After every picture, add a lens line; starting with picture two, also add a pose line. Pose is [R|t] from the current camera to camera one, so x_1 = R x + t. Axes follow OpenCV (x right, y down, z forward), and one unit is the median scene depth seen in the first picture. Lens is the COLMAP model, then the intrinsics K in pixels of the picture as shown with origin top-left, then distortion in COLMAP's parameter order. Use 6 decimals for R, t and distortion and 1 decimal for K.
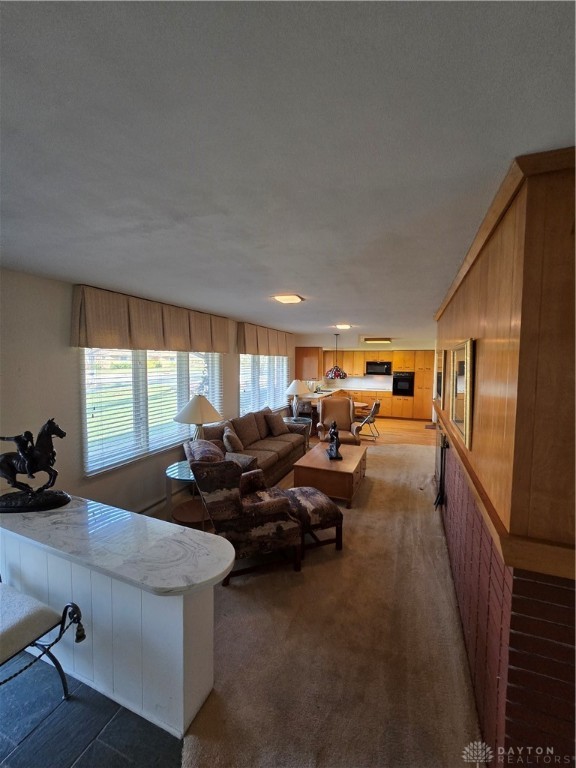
lens RADIAL K [[313.9, 0, 288.4], [0, 313.9, 380.9], [0, 0, 1]] dist [0.001812, 0.000399]
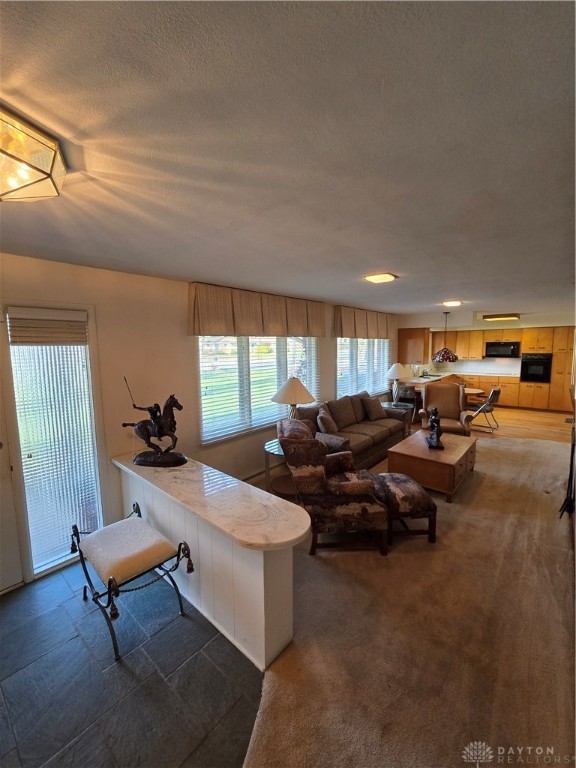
lens RADIAL K [[313.9, 0, 291.7], [0, 313.9, 379.1], [0, 0, 1]] dist [0.001812, 0.000399]
pose [[0.947194, 0.012634, -0.320413, 0.061027], [0.001403, 0.999051, 0.043540, 0.005596], [0.320659, -0.041690, 0.946277, -0.008493]]
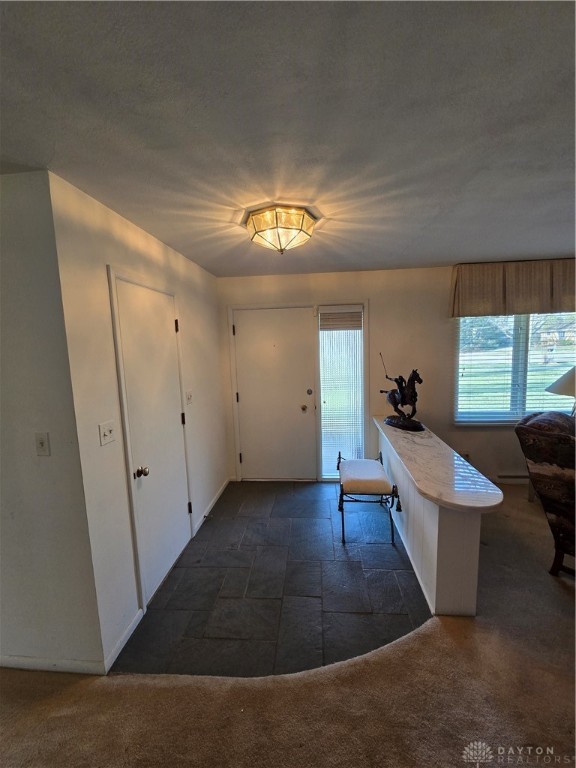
lens RADIAL K [[313.9, 0, 293.2], [0, 313.9, 381.1], [0, 0, 1]] dist [0.001812, 0.000399]
pose [[0.295357, 0.094659, -0.950686, 0.324627], [-0.024898, 0.995504, 0.091386, 0.043209], [0.955062, -0.003322, 0.296386, 0.040619]]
